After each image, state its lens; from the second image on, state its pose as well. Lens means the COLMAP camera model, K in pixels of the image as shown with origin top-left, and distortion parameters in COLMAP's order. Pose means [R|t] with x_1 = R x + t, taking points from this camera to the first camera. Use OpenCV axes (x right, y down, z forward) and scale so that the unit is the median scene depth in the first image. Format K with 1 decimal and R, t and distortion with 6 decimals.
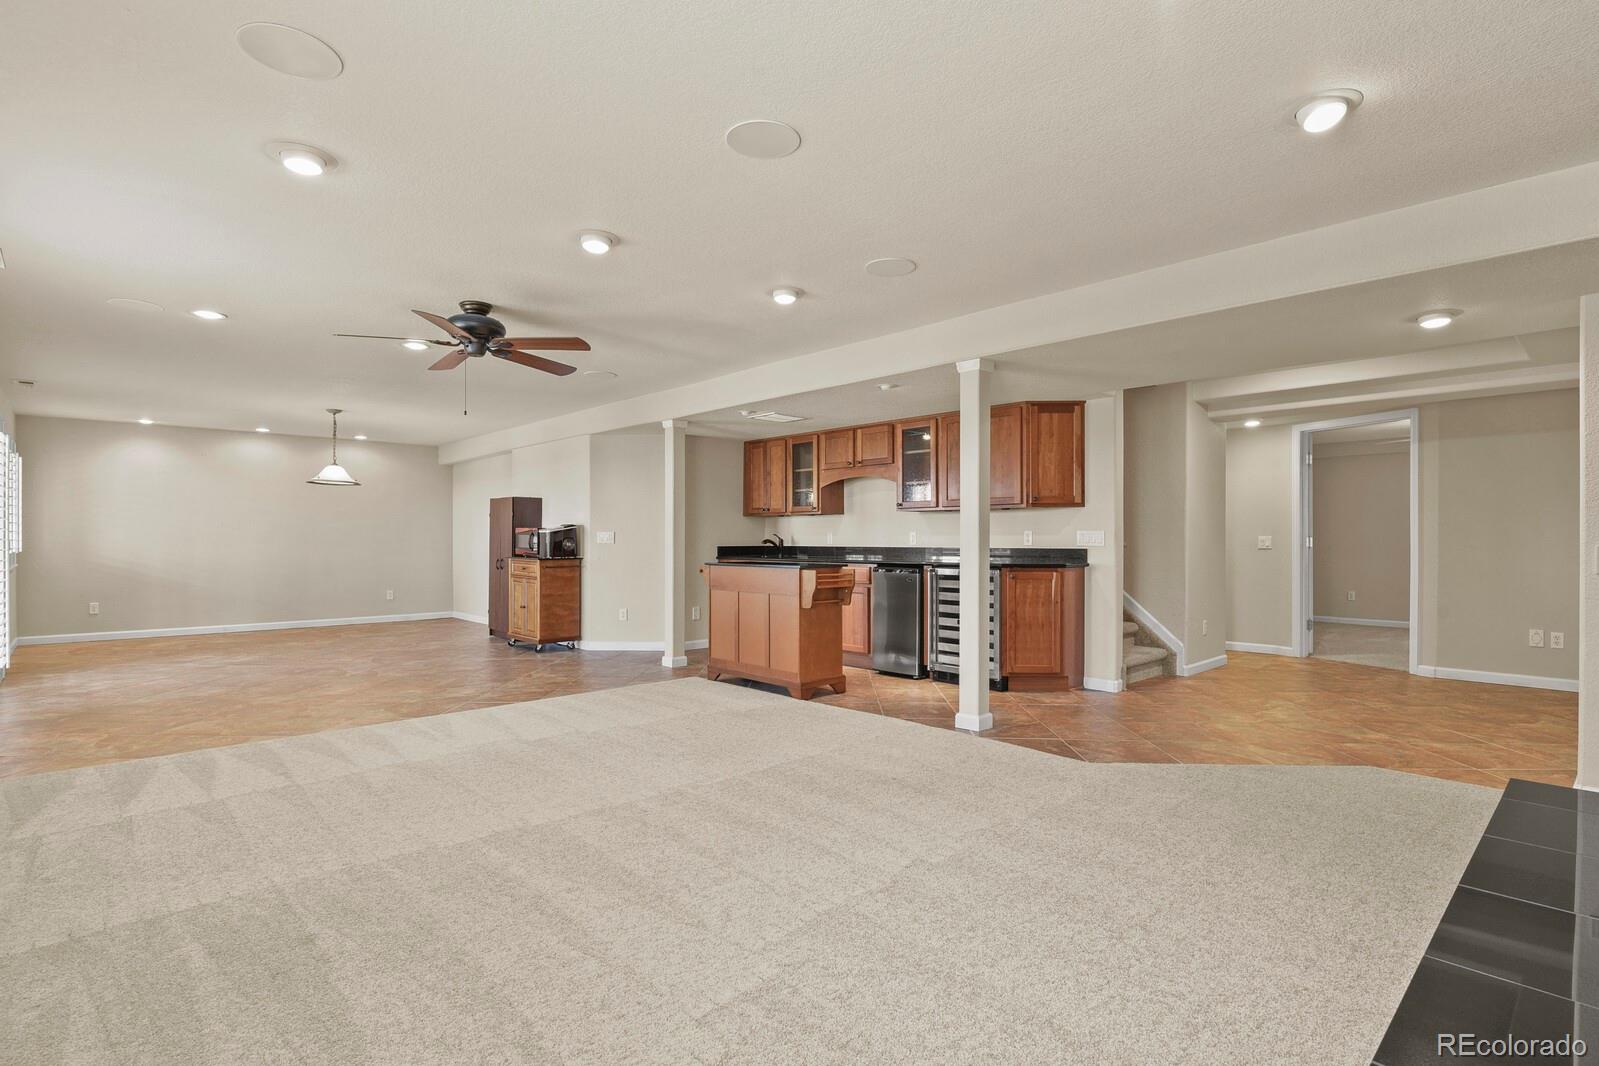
lens RADIAL K [[810.7, 0, 804.9], [0, 810.7, 536.1], [0, 0, 1]] dist [0.000496, -0.000334]
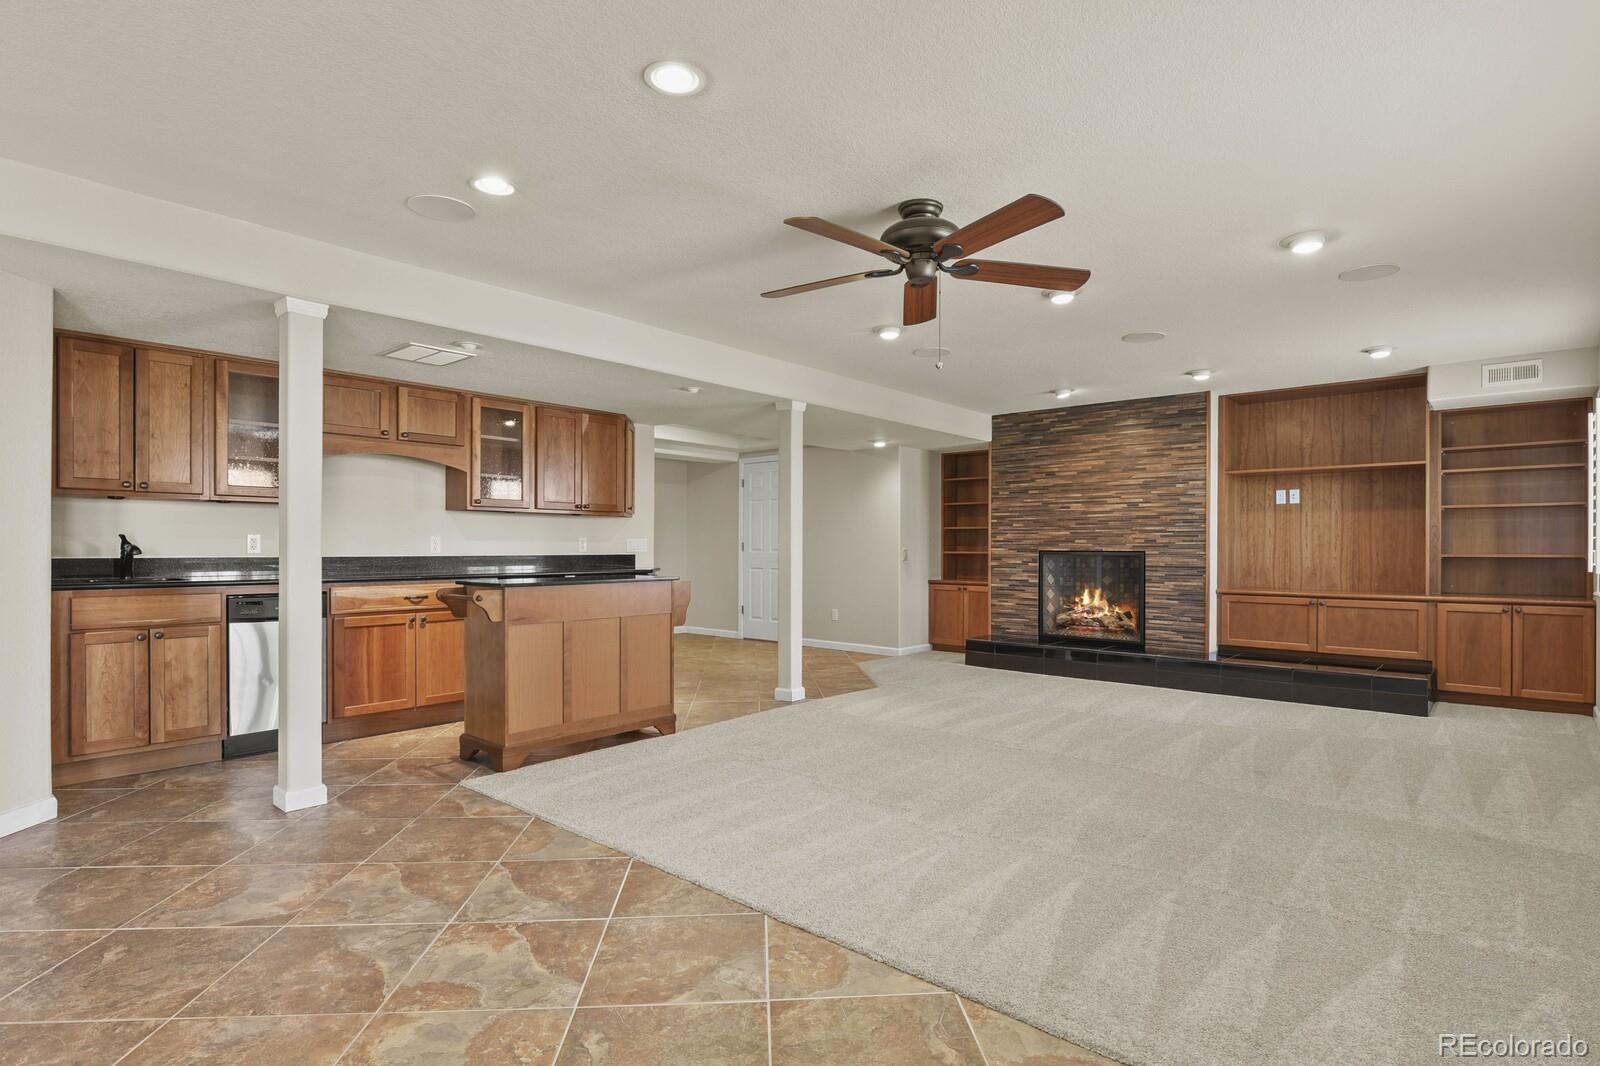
lens RADIAL K [[811.2, 0, 805.4], [0, 811.2, 547.6], [0, 0, 1]] dist [0.000496, -0.000334]
pose [[-0.084381, 0.000003, 0.996434, -0.679413], [-0.004935, 0.999988, -0.000420, 0.004287], [-0.996421, -0.004953, -0.084380, 0.739912]]
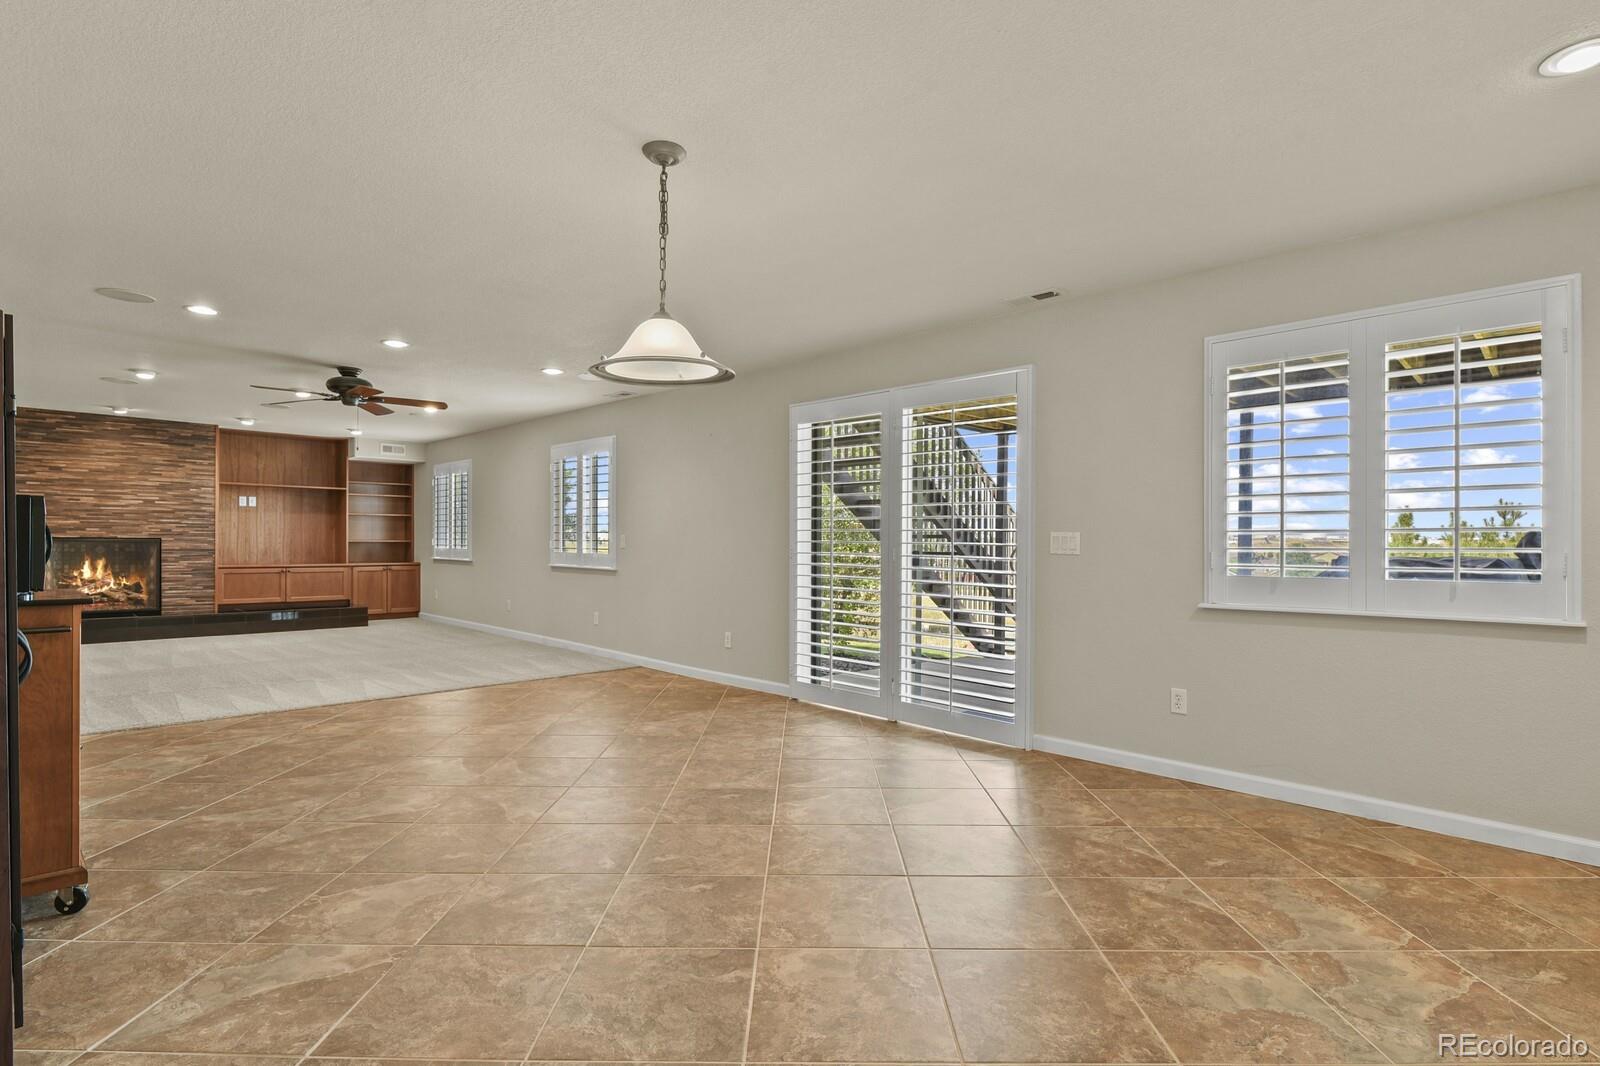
lens RADIAL K [[811.2, 0, 799.9], [0, 811.2, 537.9], [0, 0, 1]] dist [0.000496, -0.000334]
pose [[-0.999891, -0.012713, 0.007545, -0.776070], [-0.012743, 0.999911, -0.003961, -0.004509], [-0.007494, -0.004057, -0.999964, 1.832539]]
